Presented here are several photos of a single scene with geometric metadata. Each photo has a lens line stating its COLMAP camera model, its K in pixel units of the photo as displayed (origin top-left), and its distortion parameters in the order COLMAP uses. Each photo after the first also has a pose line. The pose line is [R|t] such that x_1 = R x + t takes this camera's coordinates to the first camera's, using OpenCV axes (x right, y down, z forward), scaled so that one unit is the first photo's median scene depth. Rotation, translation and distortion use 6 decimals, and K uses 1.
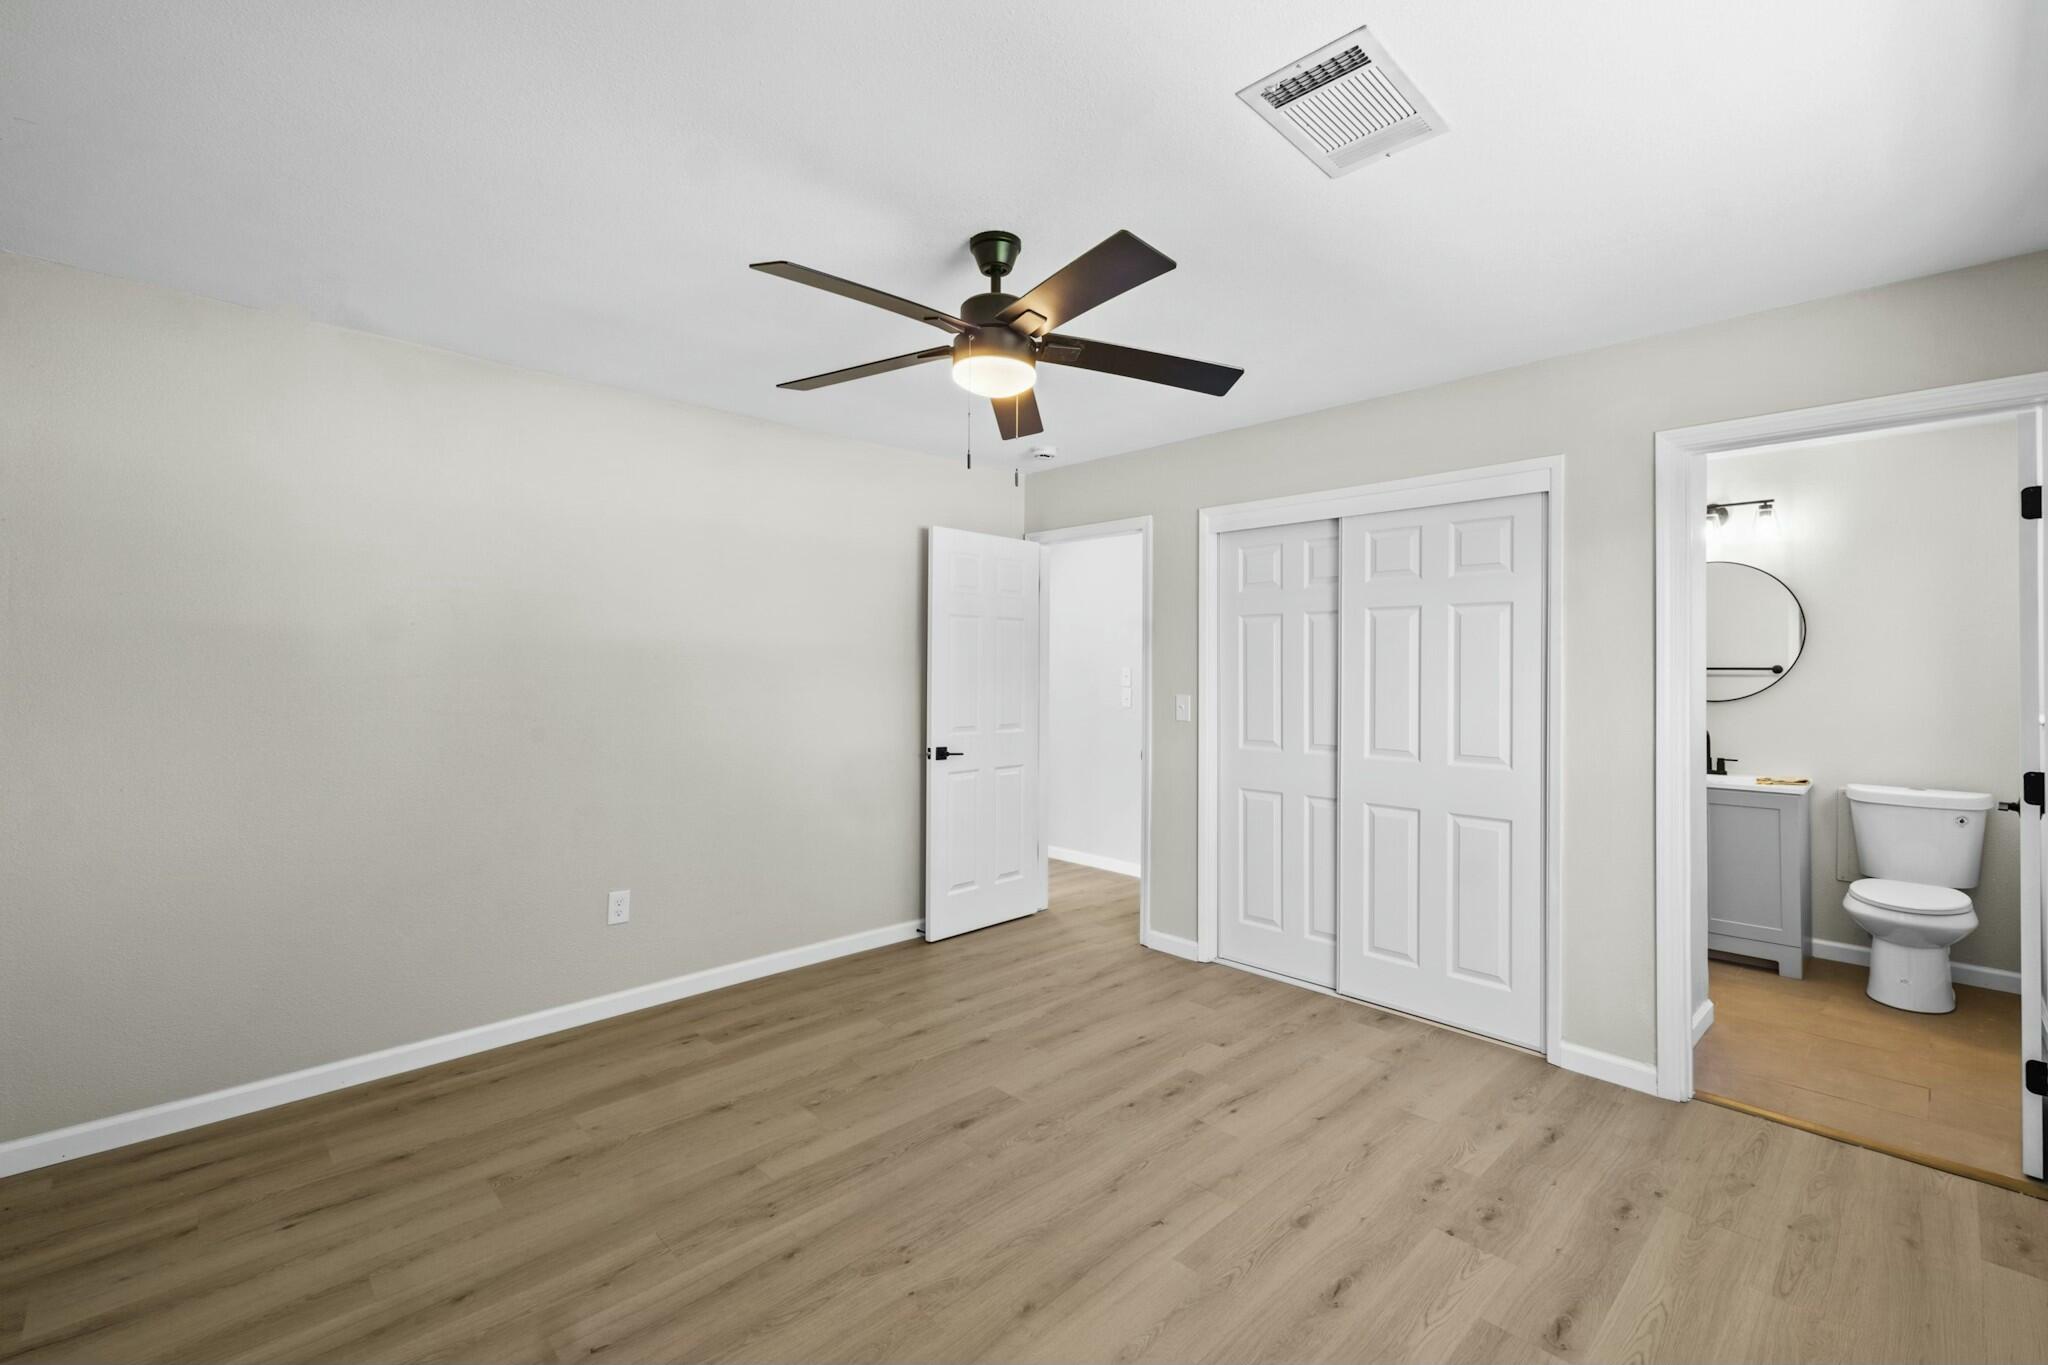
lens RADIAL K [[884.9, 0, 1026.4], [0, 884.9, 675.6], [0, 0, 1]] dist [-0.000105, -0.000029]
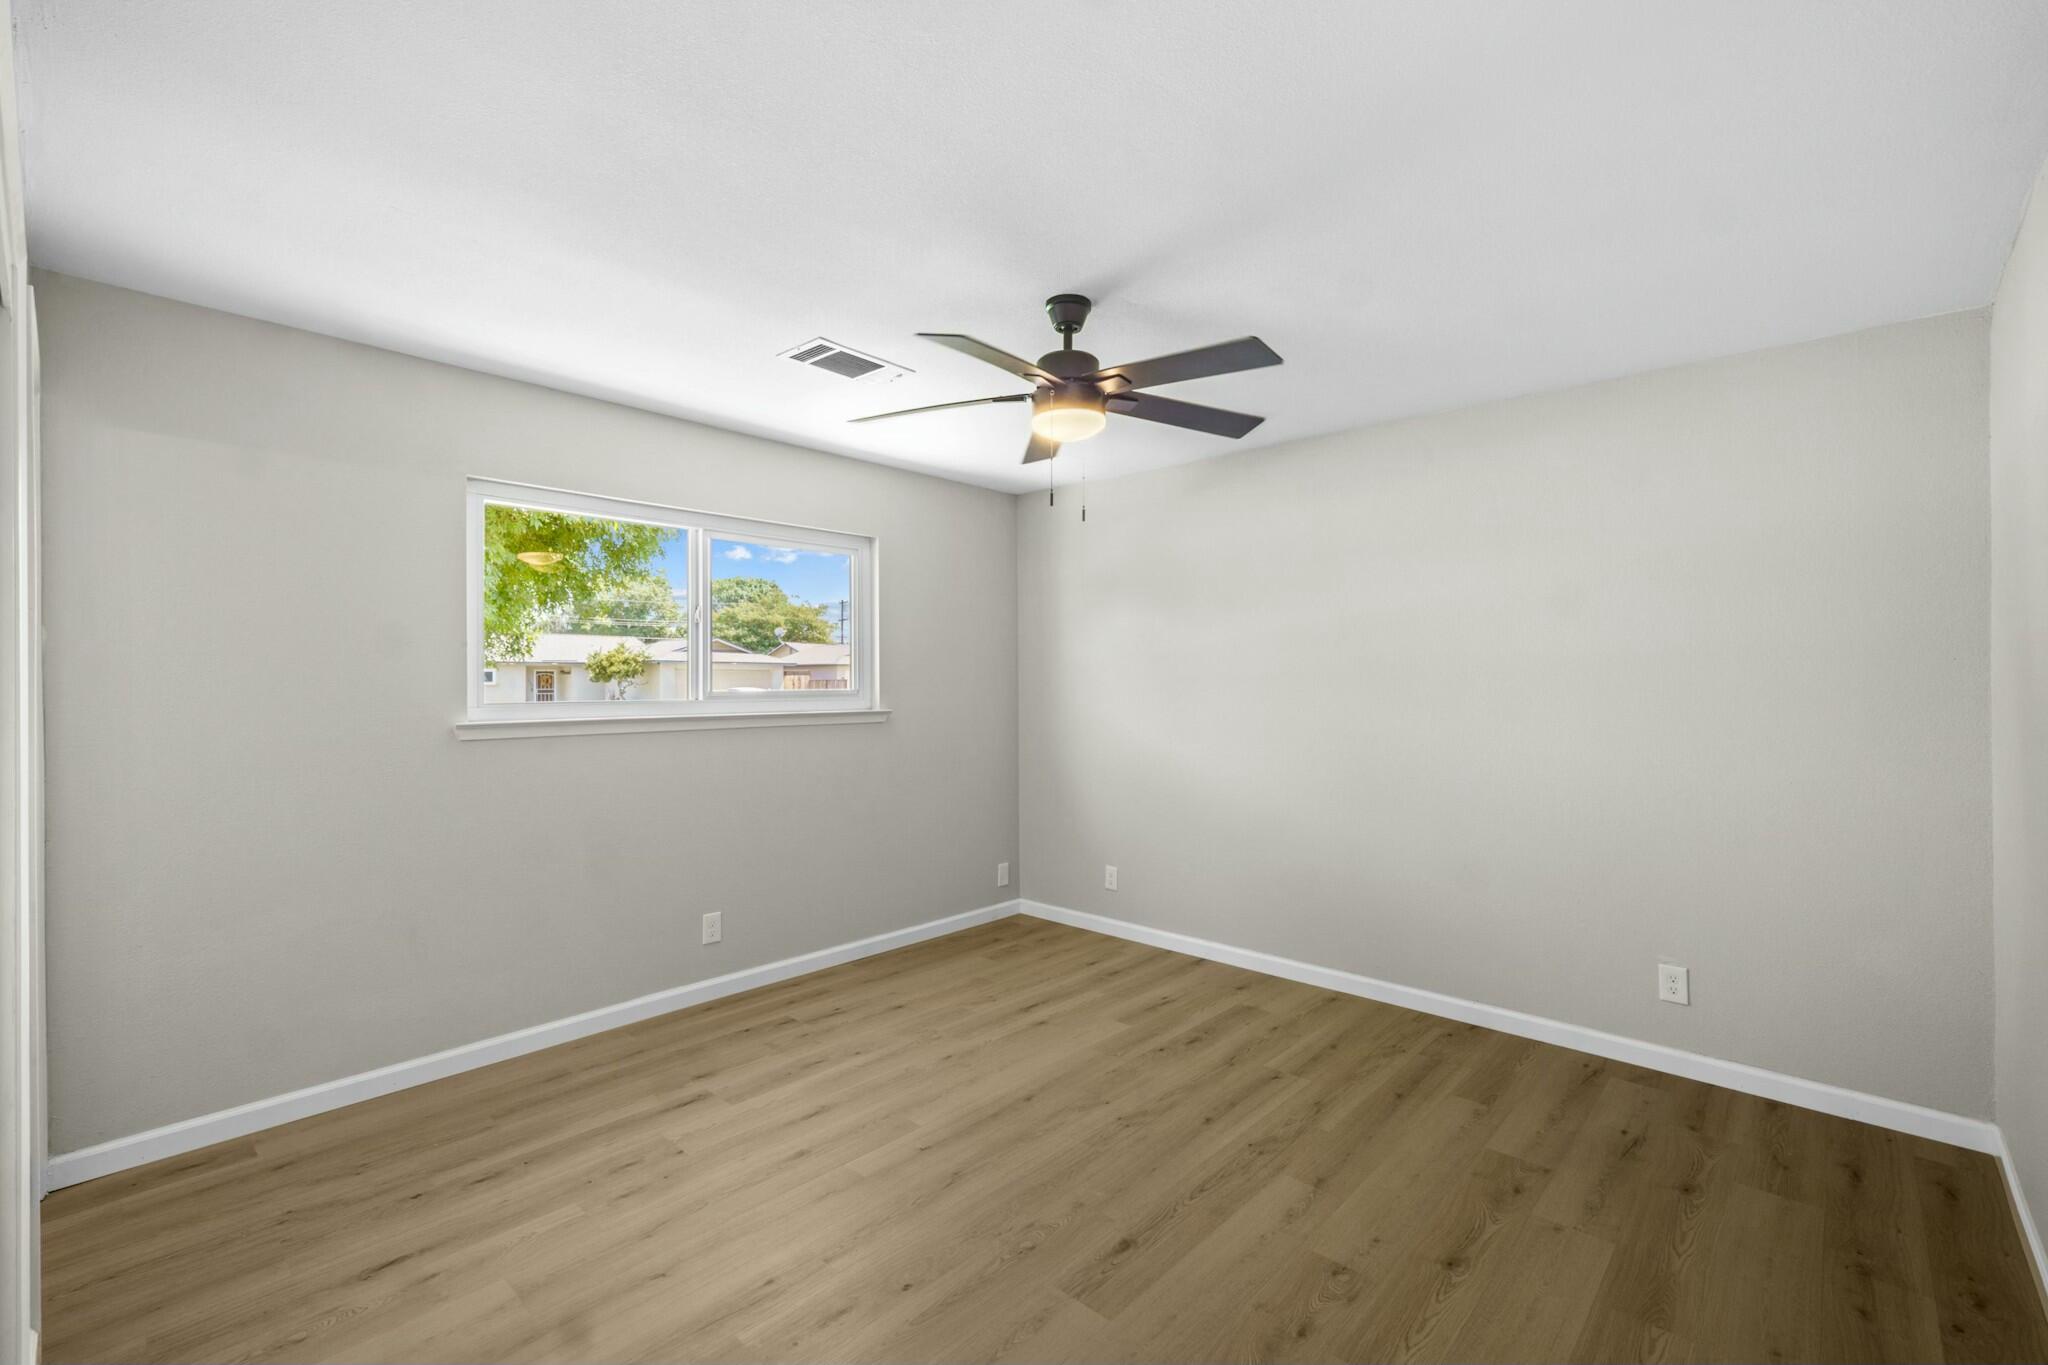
lens RADIAL K [[884.9, 0, 1023.1], [0, 884.9, 681.6], [0, 0, 1]] dist [-0.000105, -0.000029]
pose [[-0.998525, -0.005601, -0.053999, 0.080634], [-0.005846, 0.999973, 0.004389, -0.012990], [0.053973, 0.004698, -0.998531, 2.091816]]
